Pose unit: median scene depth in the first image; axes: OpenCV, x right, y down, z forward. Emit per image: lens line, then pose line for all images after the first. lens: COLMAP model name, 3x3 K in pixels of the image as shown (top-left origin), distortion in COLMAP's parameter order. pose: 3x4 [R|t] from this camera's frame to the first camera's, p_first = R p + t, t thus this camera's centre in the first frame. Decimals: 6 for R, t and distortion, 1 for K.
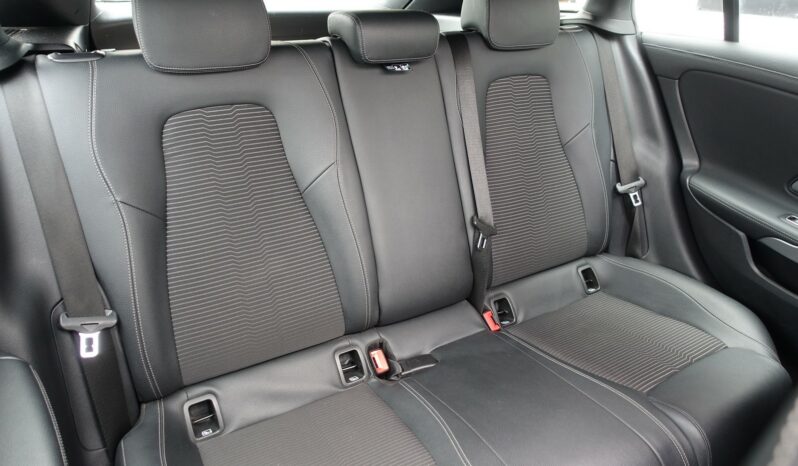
lens RADIAL K [[544.6, 0, 399.0], [0, 544.6, 233.0], [0, 0, 1]] dist [-0.004706, 0.001930]
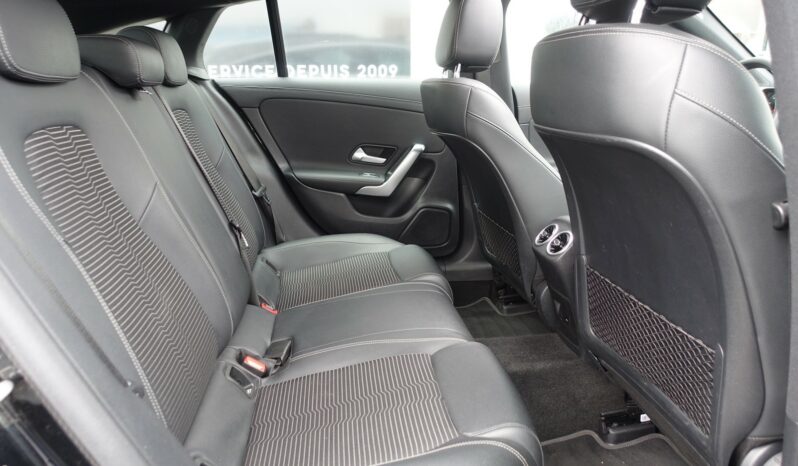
lens RADIAL K [[544.6, 0, 399.0], [0, 544.6, 233.0], [0, 0, 1]] dist [-0.004706, 0.001930]
pose [[0.382733, -0.263282, 0.885549, -0.698360], [0.438940, 0.895258, 0.076459, 0.053540], [-0.812925, 0.359439, 0.458210, 0.217038]]
